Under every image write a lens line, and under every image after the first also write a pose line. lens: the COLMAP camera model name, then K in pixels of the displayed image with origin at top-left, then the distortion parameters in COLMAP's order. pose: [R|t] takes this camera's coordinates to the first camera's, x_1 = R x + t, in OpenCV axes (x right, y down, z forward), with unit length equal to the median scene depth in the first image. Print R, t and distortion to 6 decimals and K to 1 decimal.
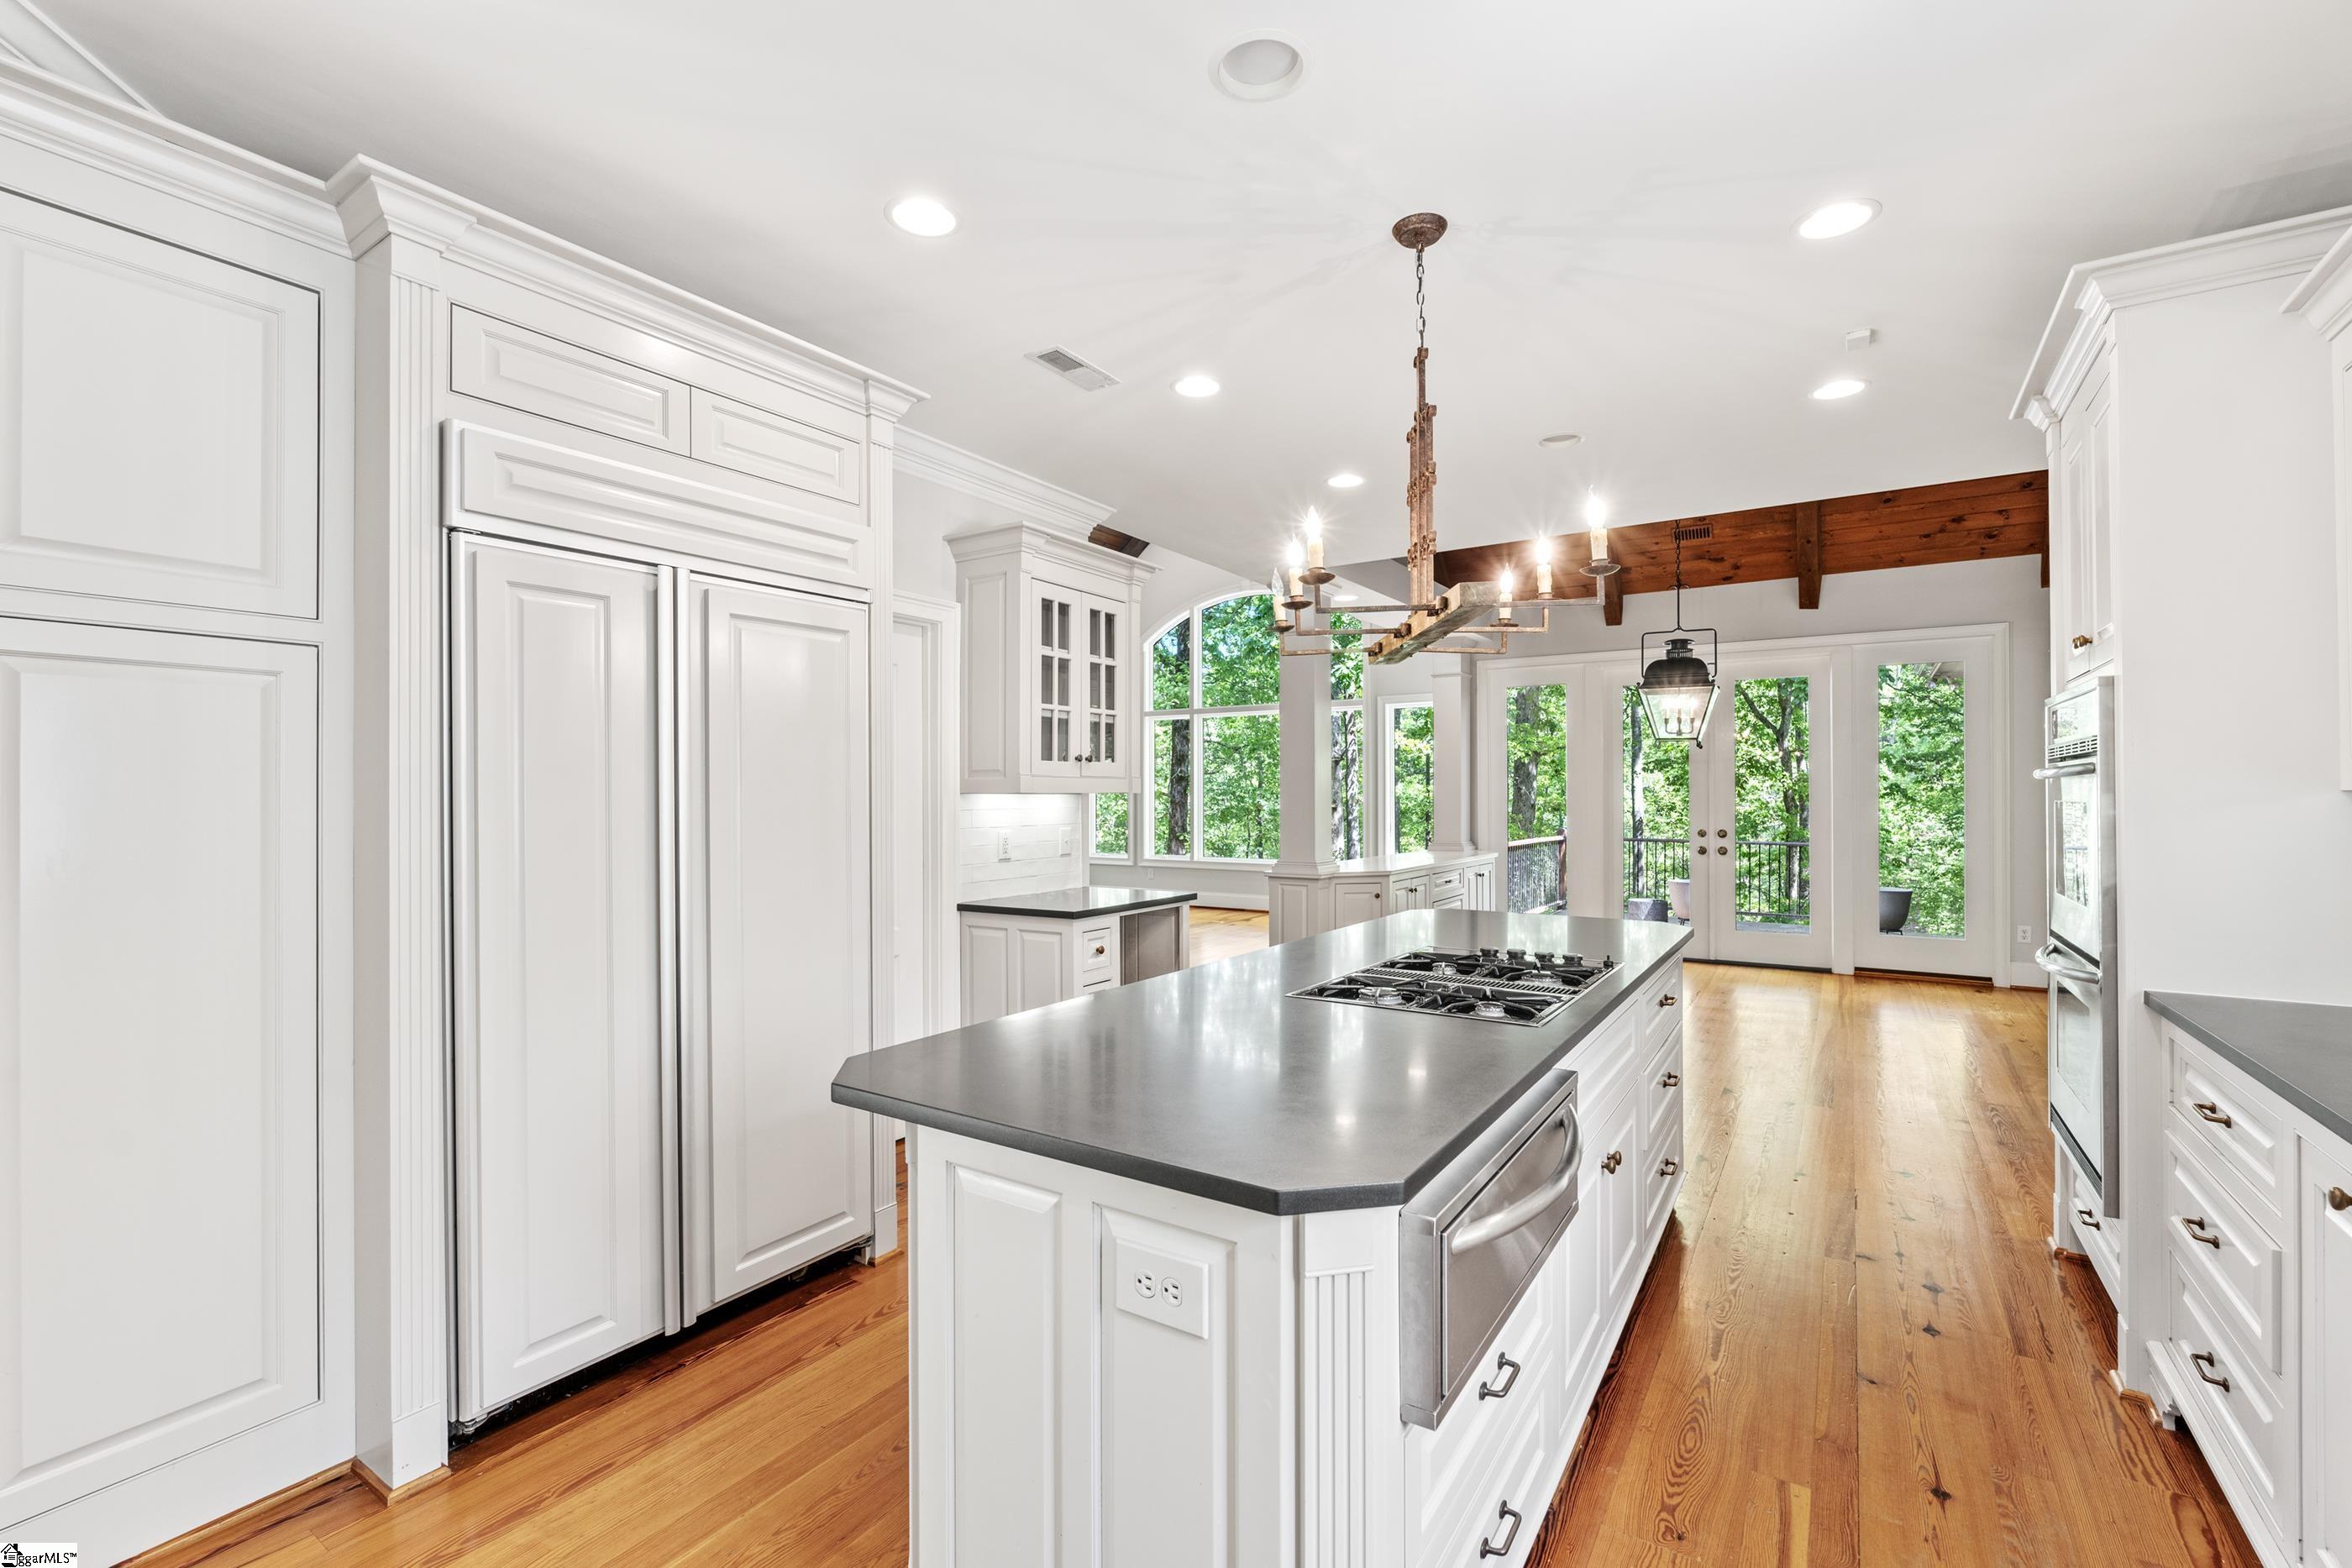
lens RADIAL K [[1032.7, 0, 1172.8], [0, 1032.7, 792.3], [0, 0, 1]] dist [0.002003, 0.000063]
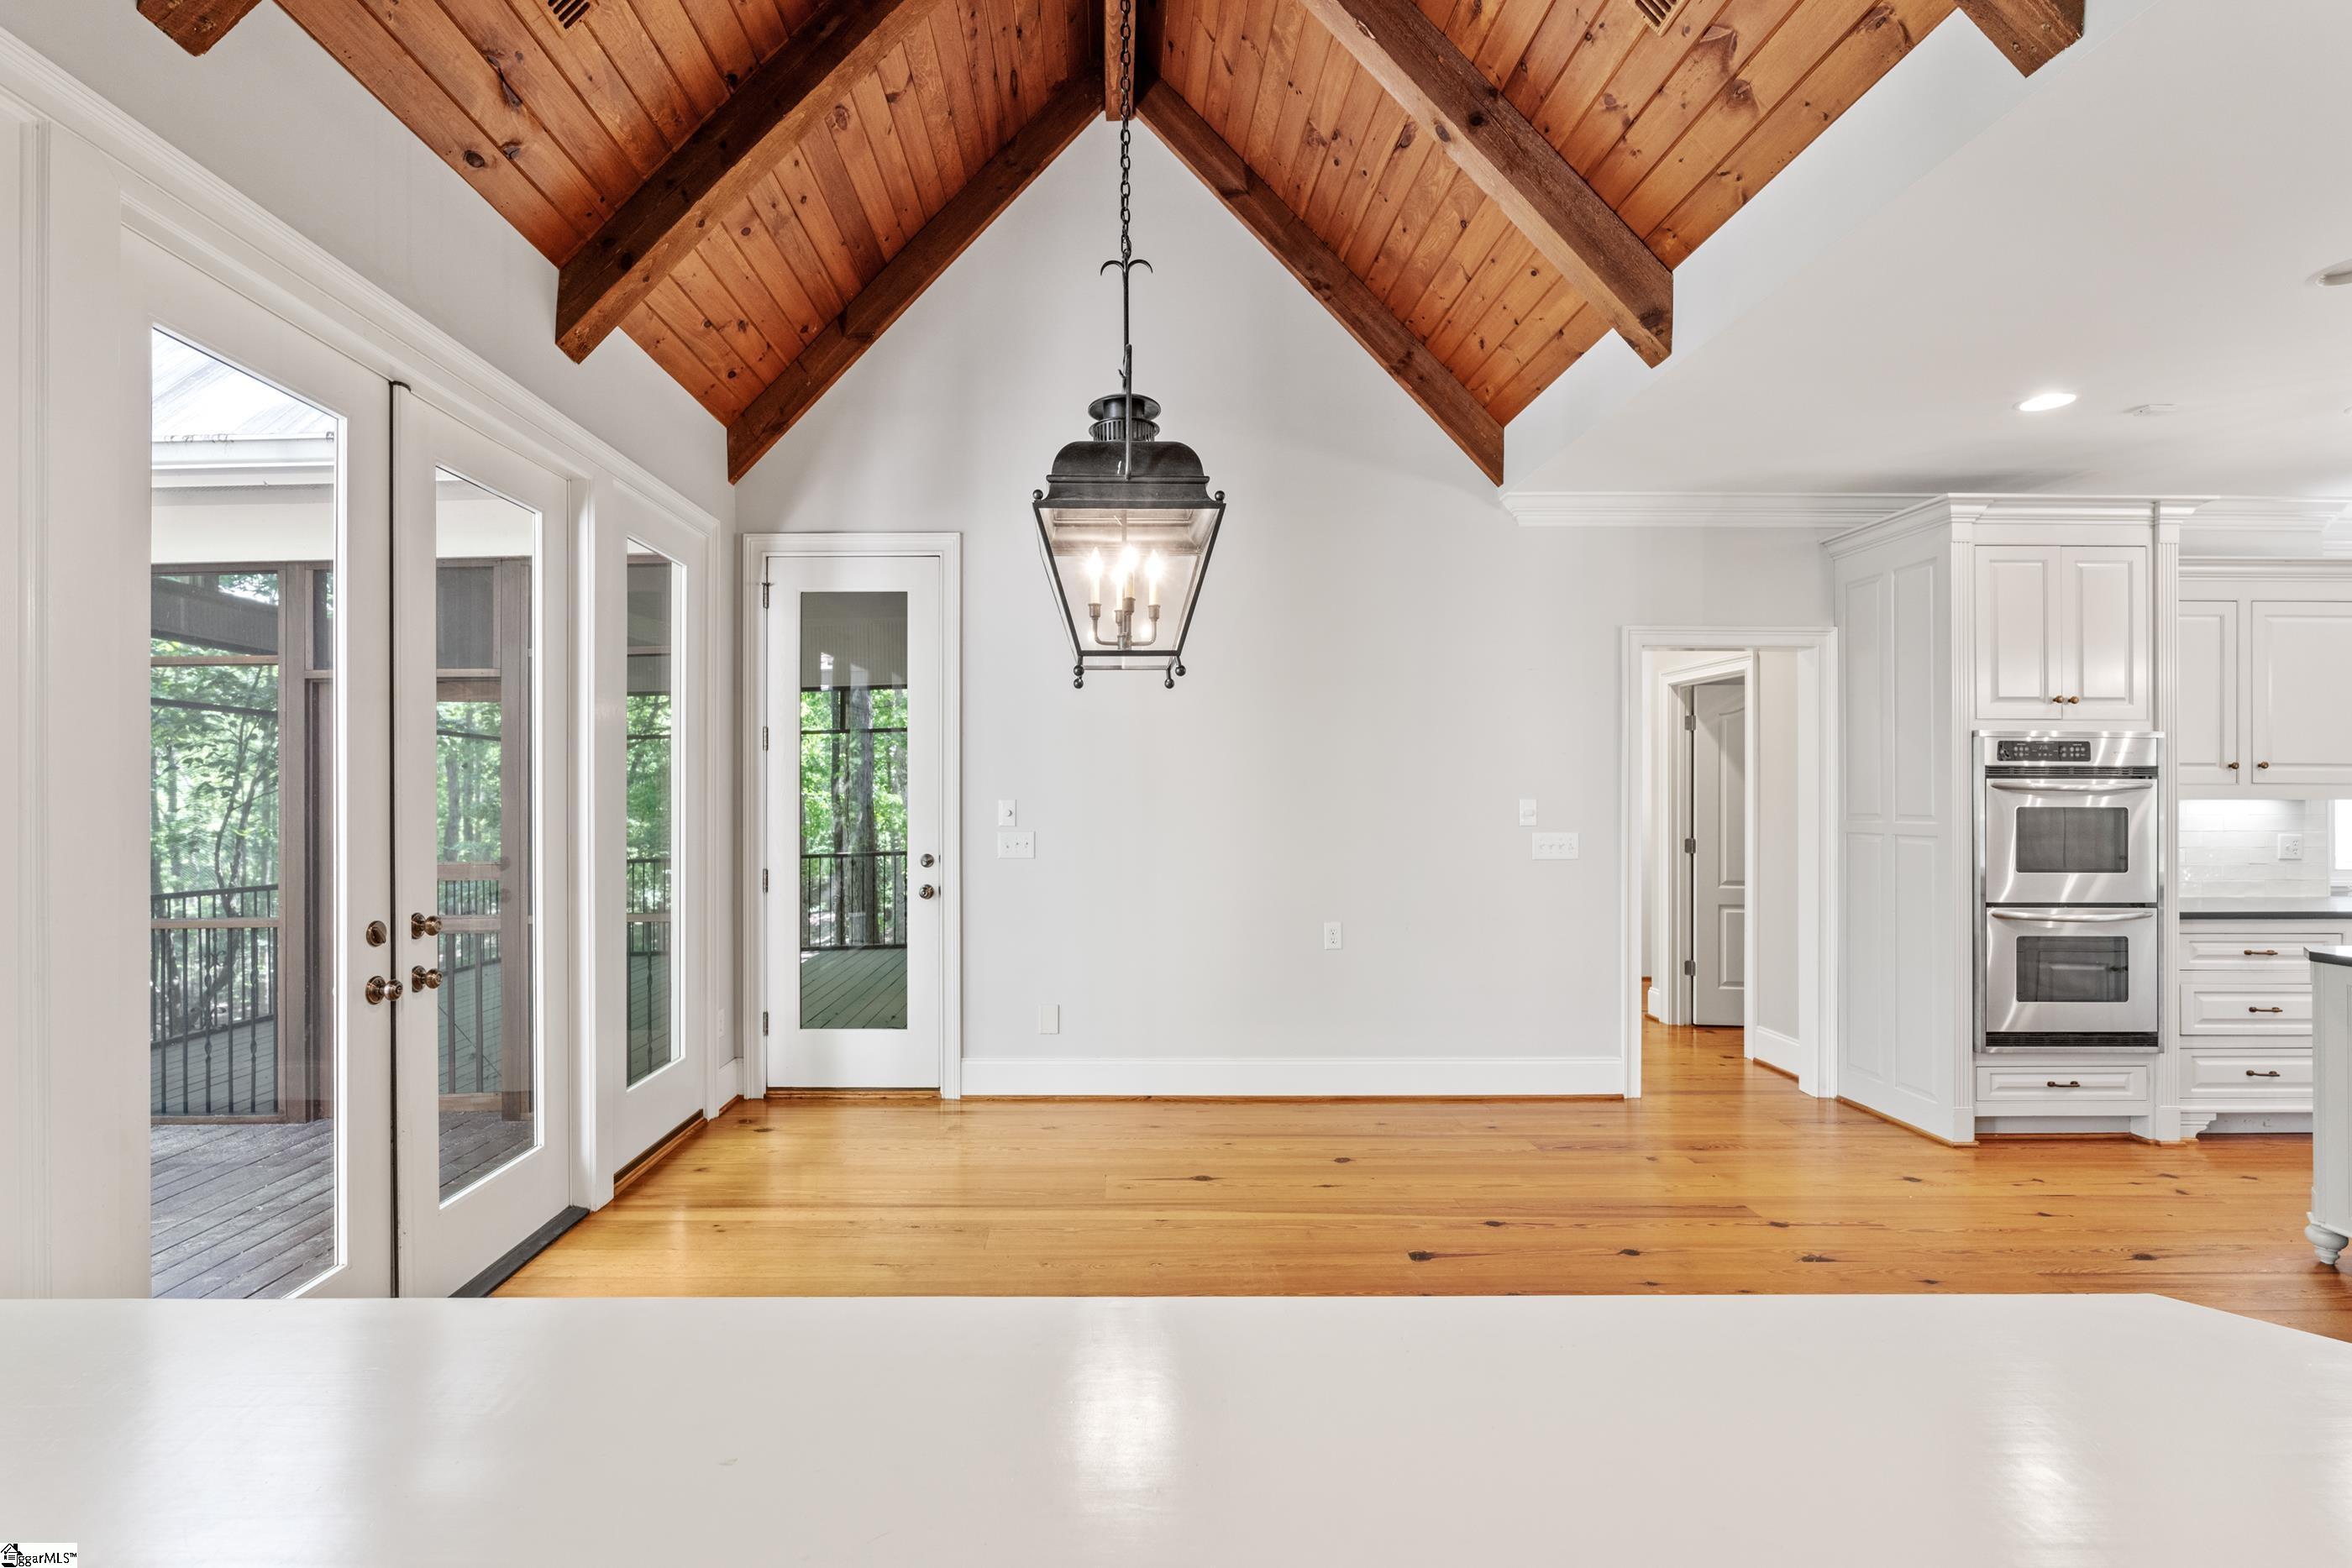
lens RADIAL K [[1050.3, 0, 1143.2], [0, 1050.3, 788.0], [0, 0, 1]] dist [-0.001050, -0.000268]
pose [[-0.584274, 0.006512, 0.811530, 0.145819], [-0.000694, 0.999963, -0.008523, -0.000420], [-0.811556, -0.005543, -0.584248, 1.097164]]
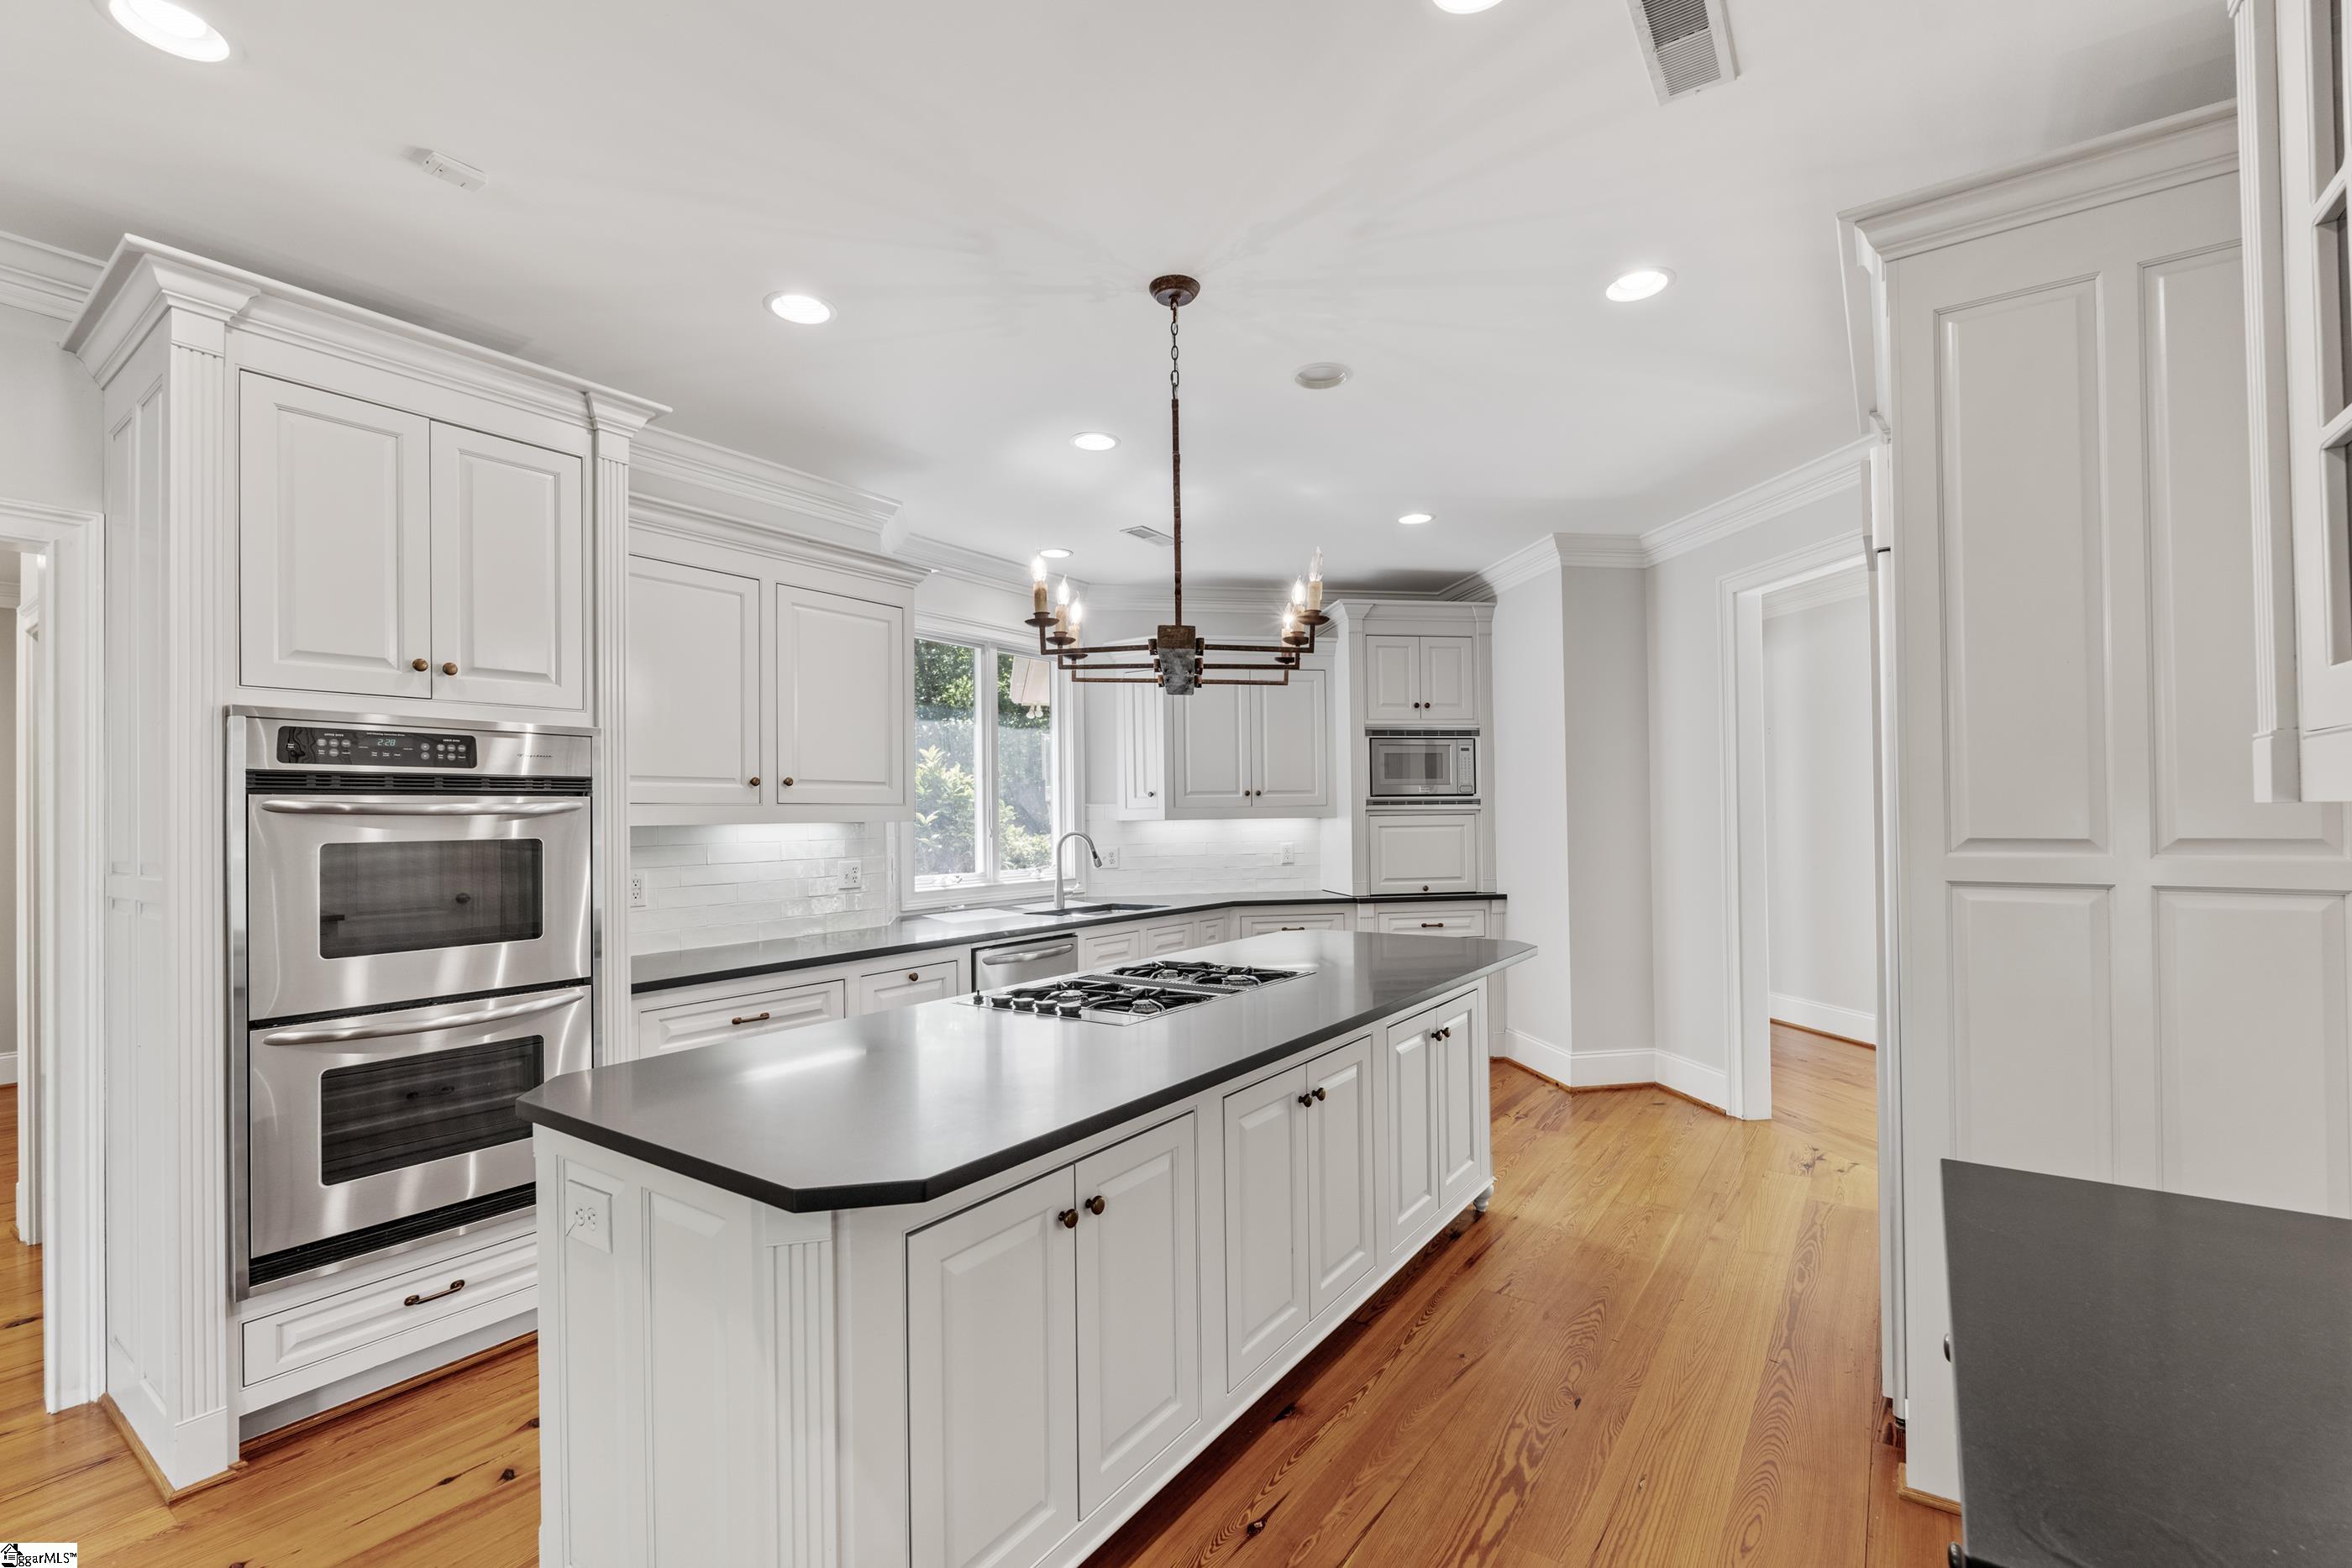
lens RADIAL K [[1007.0, 0, 1178.5], [0, 1007.0, 795.9], [0, 0, 1]] dist [-0.000781, -0.000195]
pose [[-0.999689, 0.015521, 0.019514, 0.062074], [0.015119, 0.999674, -0.020560, 0.000352], [-0.019827, -0.020259, -0.999598, 0.698104]]
